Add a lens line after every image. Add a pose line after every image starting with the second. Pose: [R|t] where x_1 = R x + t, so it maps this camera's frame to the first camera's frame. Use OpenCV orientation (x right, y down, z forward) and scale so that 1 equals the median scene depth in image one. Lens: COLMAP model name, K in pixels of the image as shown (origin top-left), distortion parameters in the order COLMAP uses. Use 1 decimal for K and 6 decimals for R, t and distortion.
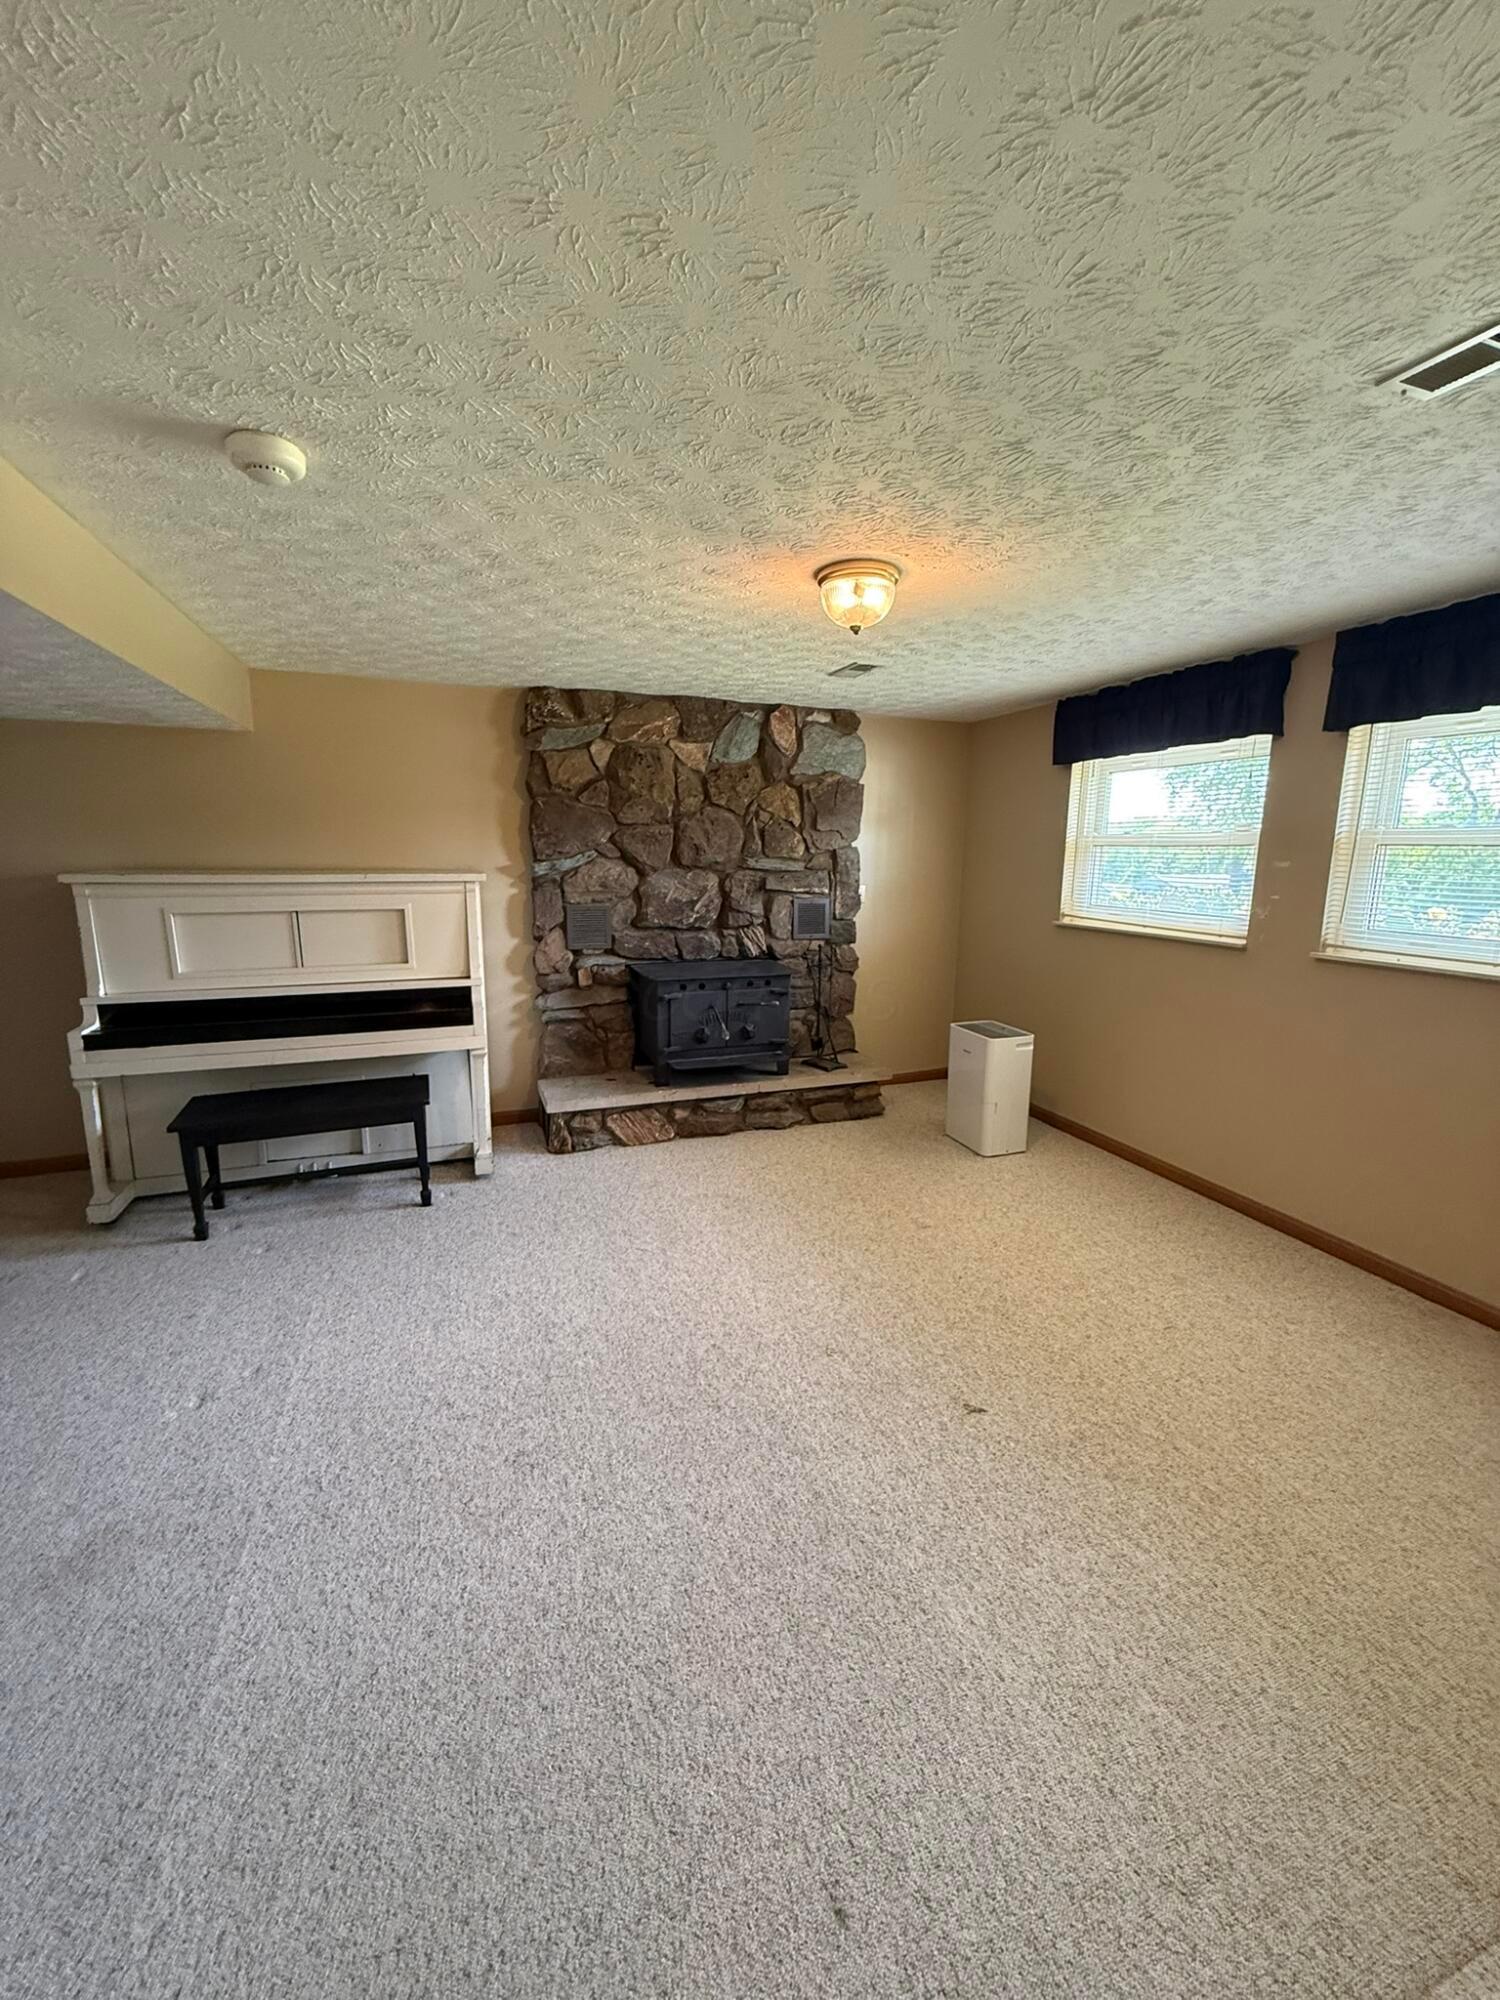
lens RADIAL K [[797.4, 0, 749.2], [0, 797.4, 996.9], [0, 0, 1]] dist [-0.000549, 0.000088]
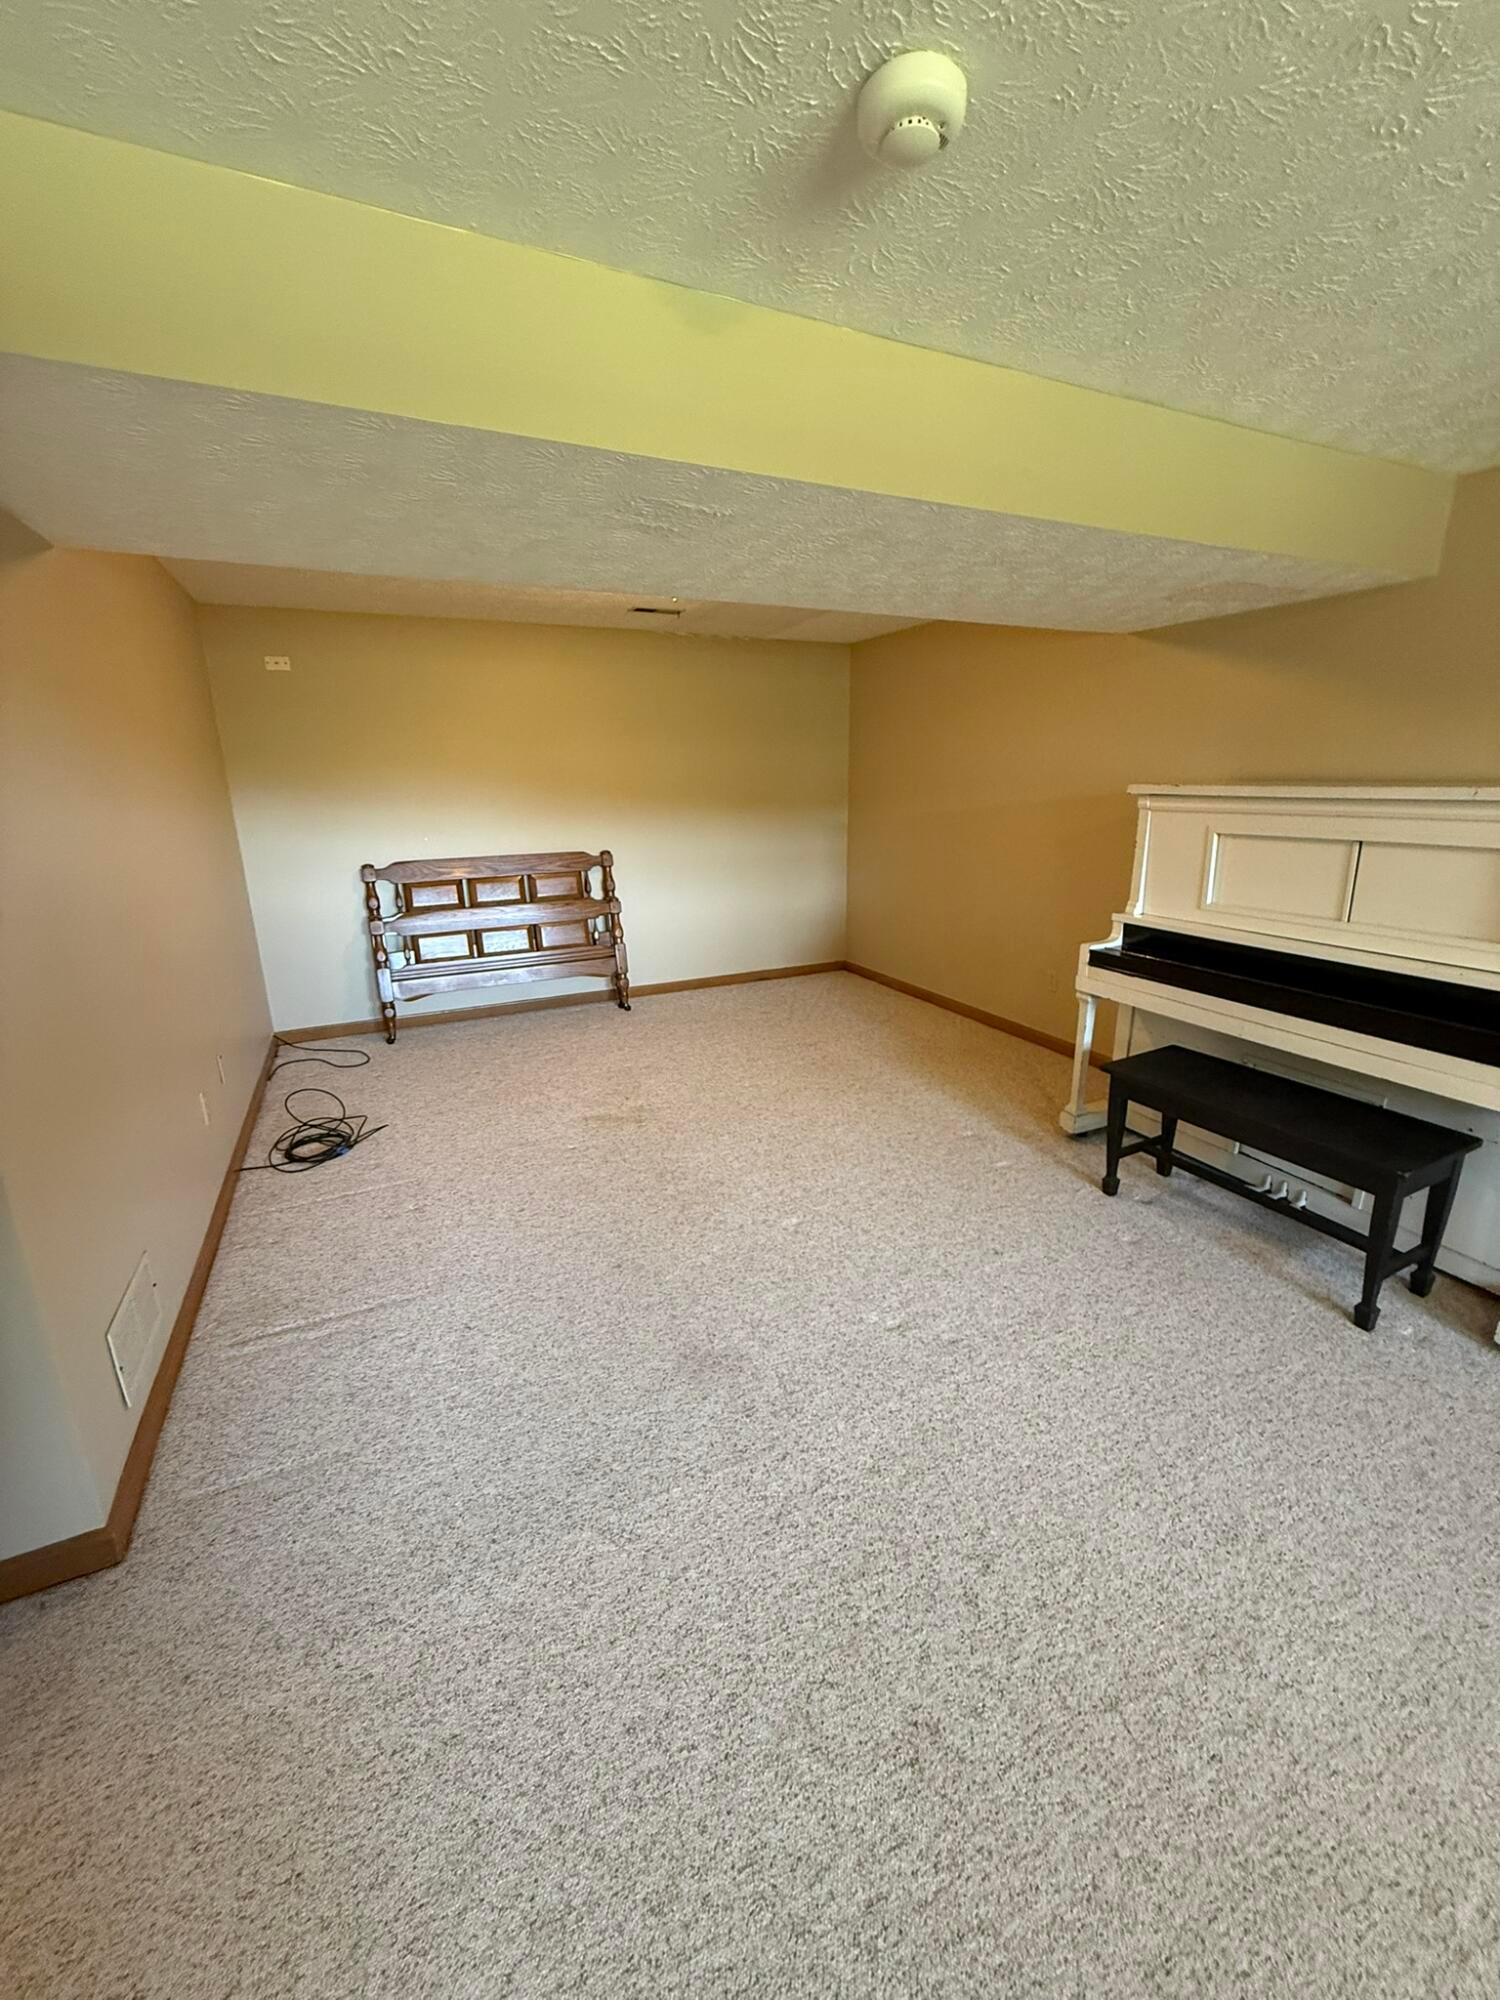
lens RADIAL K [[797.4, 0, 754.6], [0, 797.4, 997.2], [0, 0, 1]] dist [-0.000549, 0.000088]
pose [[0.088448, 0.257816, -0.962137, 0.097926], [-0.166496, 0.956160, 0.240909, -0.063308], [0.982067, 0.138884, 0.127496, 0.454958]]
